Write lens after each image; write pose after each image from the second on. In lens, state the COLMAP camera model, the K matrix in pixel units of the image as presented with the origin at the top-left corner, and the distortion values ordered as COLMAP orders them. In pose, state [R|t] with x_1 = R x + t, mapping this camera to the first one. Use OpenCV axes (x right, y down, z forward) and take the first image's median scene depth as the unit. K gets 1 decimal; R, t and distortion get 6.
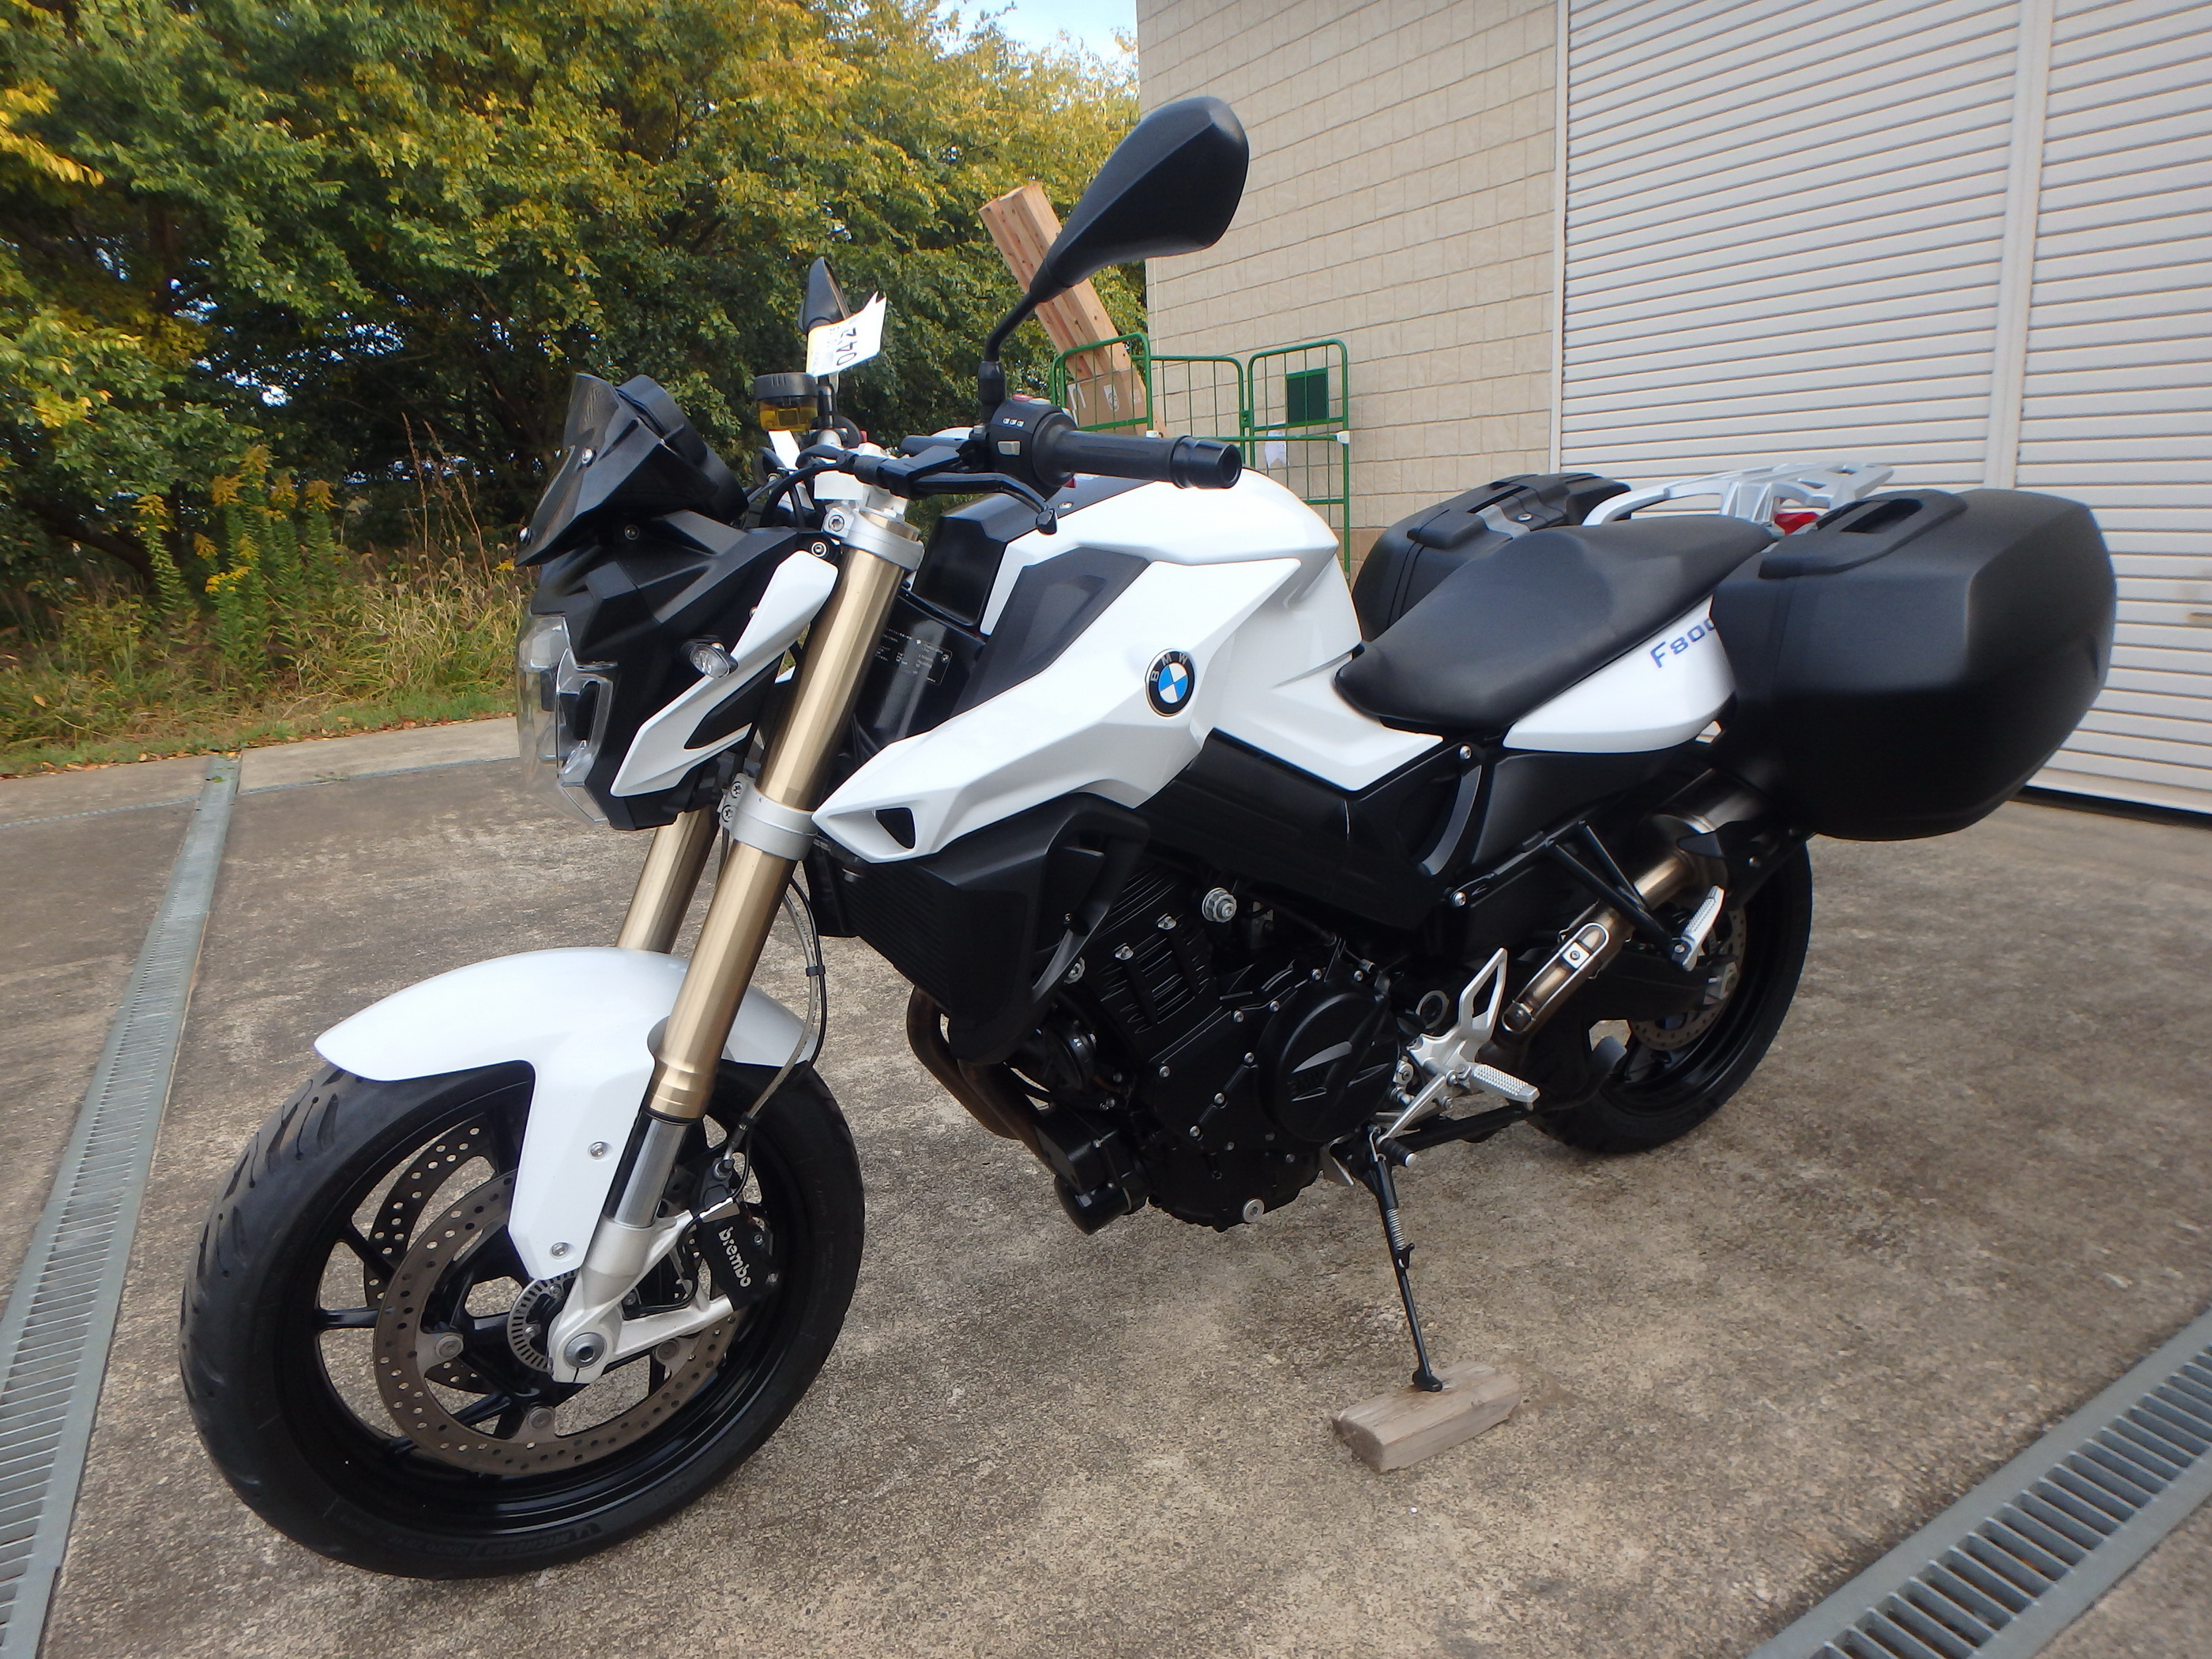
lens RADIAL K [[1380.2, 0, 1076.0], [0, 1380.2, 833.3], [0, 0, 1]] dist [-0.044572, 0.012511]
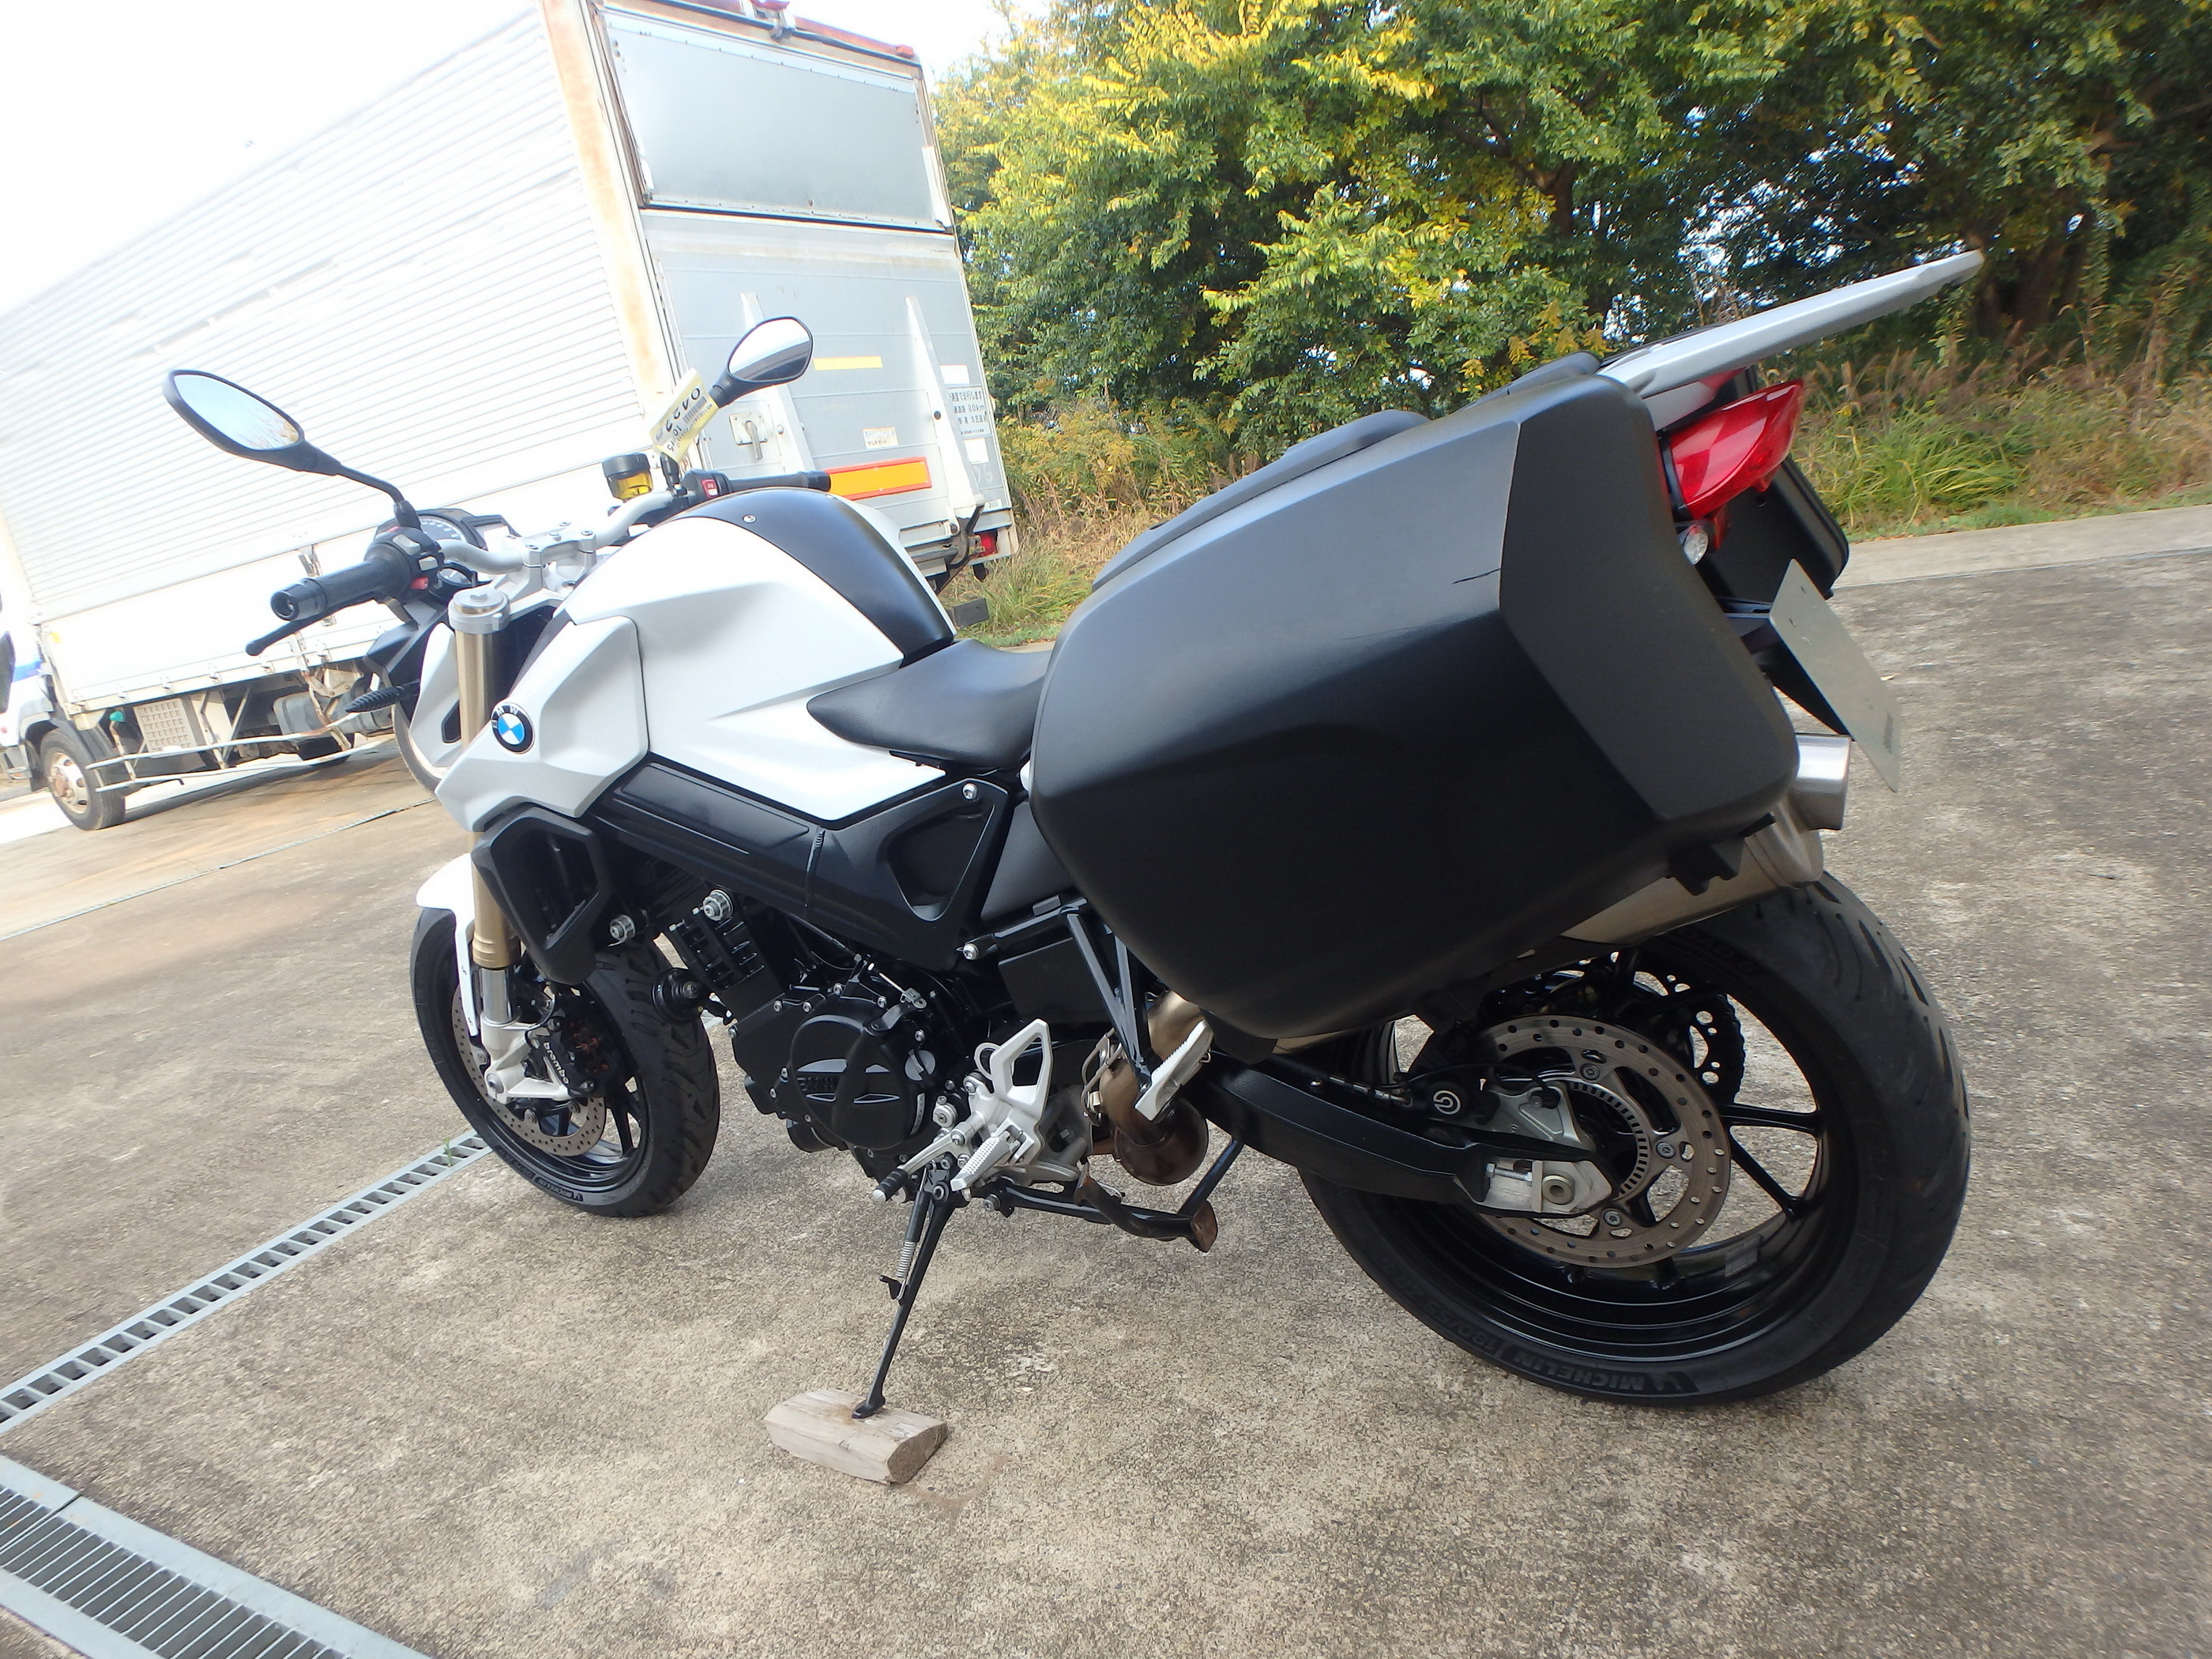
lens RADIAL K [[1380.2, 0, 1120.6], [0, 1380.2, 826.4], [0, 0, 1]] dist [-0.044572, 0.012511]
pose [[0.514946, 0.165483, -0.841098, 1.048305], [-0.048238, 0.985229, 0.164307, -0.182601], [0.855864, -0.044037, 0.515322, 0.609545]]
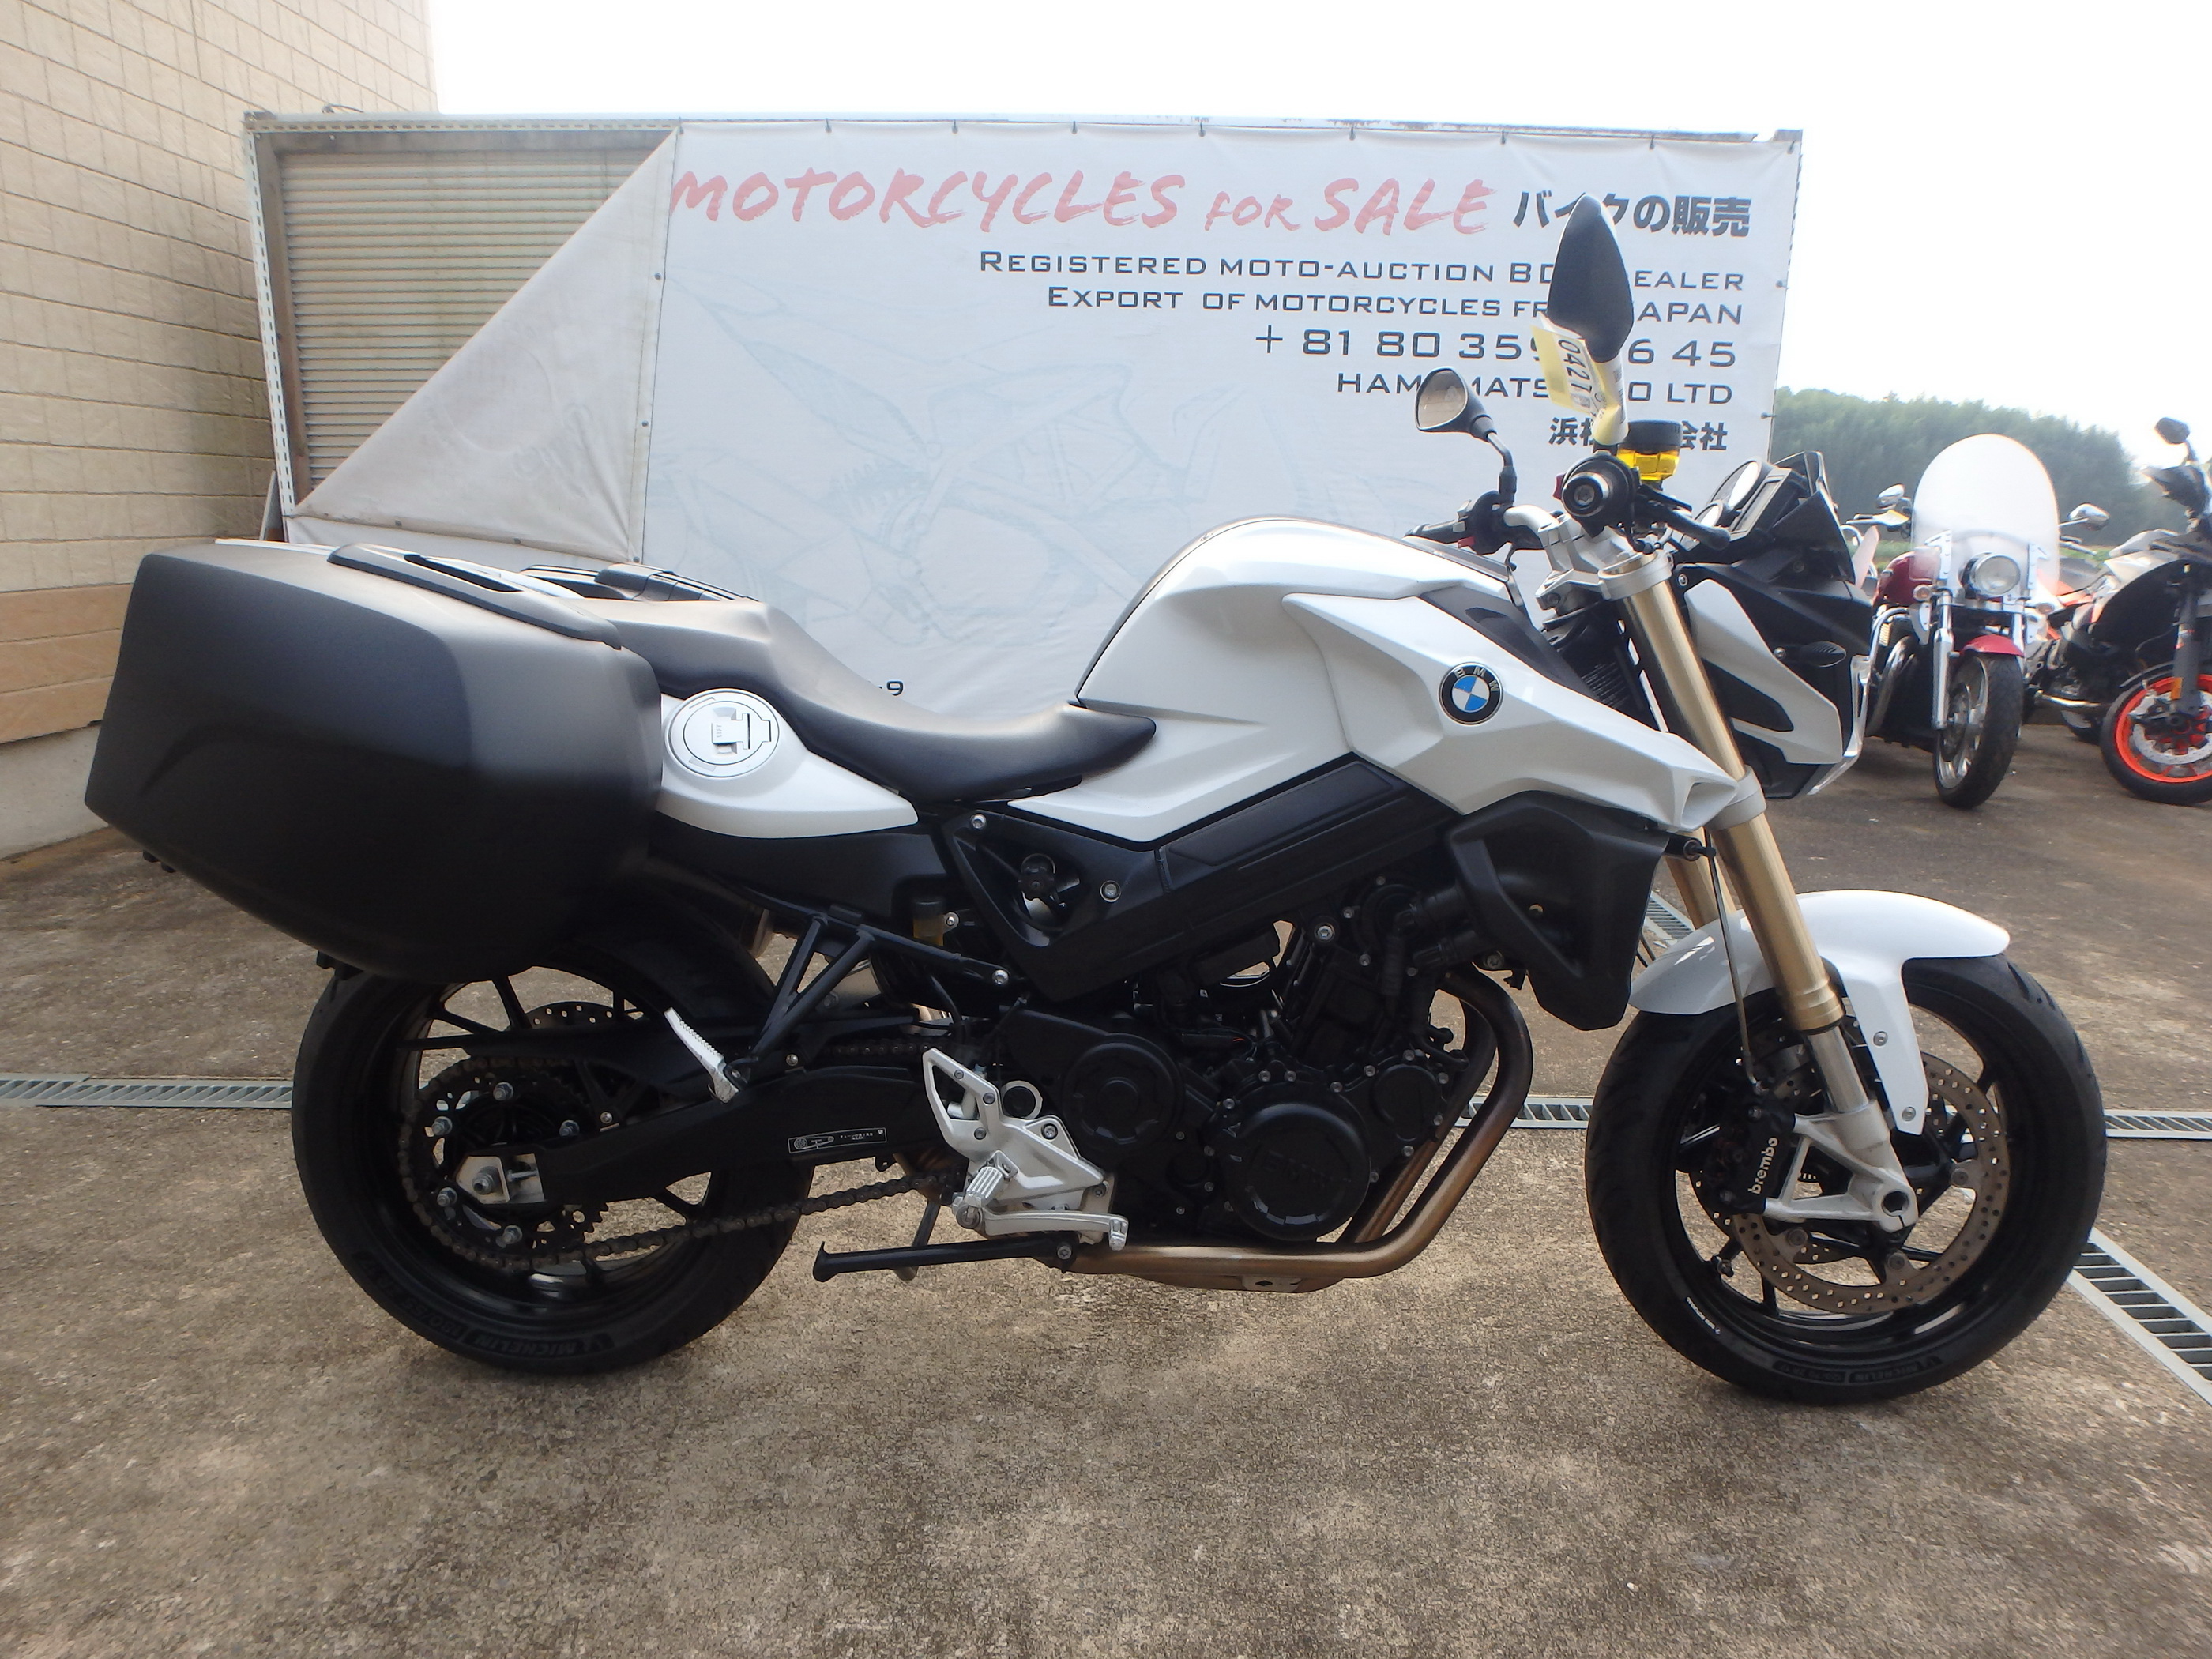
lens RADIAL K [[1380.2, 0, 1120.4], [0, 1380.2, 822.6], [0, 0, 1]] dist [-0.044572, 0.012511]
pose [[-0.849135, -0.073878, 0.522983, -0.357706], [0.159145, 0.908365, 0.386712, -0.432885], [-0.503629, 0.411601, -0.759567, 1.742988]]
